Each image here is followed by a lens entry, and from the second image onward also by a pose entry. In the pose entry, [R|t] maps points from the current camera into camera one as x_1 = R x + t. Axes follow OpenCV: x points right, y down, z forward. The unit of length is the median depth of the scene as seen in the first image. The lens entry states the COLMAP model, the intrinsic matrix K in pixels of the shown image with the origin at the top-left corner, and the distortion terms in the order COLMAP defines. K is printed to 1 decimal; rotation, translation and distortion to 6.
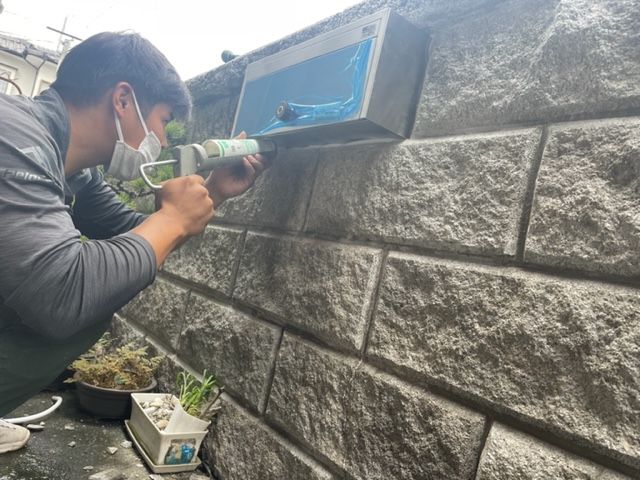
lens RADIAL K [[486.0, 0, 318.8], [0, 486.0, 246.3], [0, 0, 1]] dist [0.088056, -0.123441]
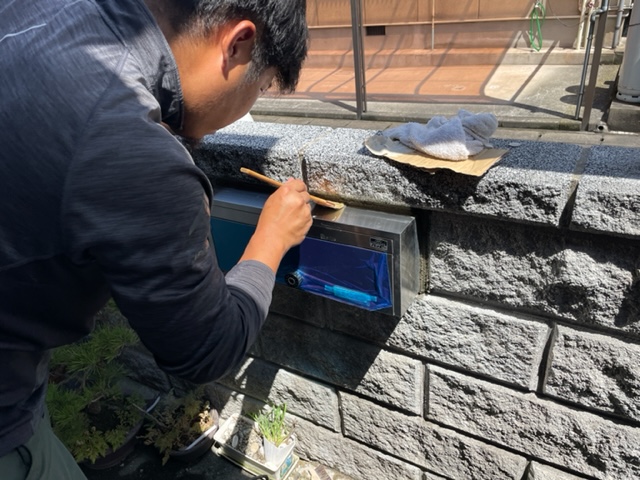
lens RADIAL K [[486.0, 0, 318.8], [0, 486.0, 246.3], [0, 0, 1]] dist [0.088056, -0.123441]
pose [[0.881430, -0.447130, 0.152171, -0.199775], [0.281974, 0.756625, 0.589923, -1.236911], [-0.378908, -0.477068, 0.792991, 0.229473]]
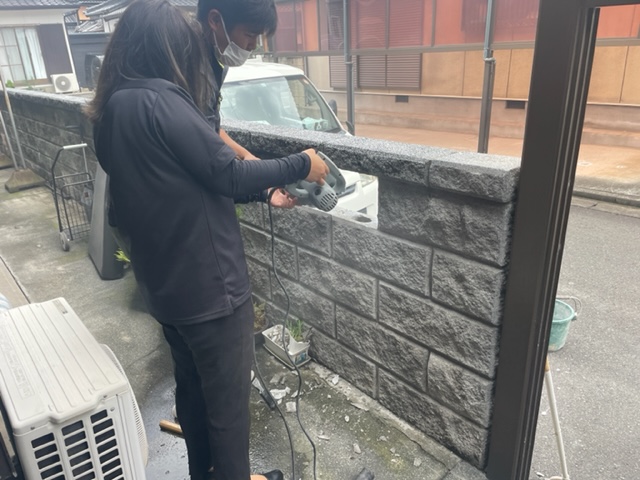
lens RADIAL K [[486.0, 0, 318.8], [0, 486.0, 246.3], [0, 0, 1]] dist [0.088056, -0.123441]
pose [[0.963914, -0.259799, -0.058092, 0.055273], [0.259583, 0.868844, 0.421578, -1.249325], [-0.059052, -0.421444, 0.904930, -1.007570]]
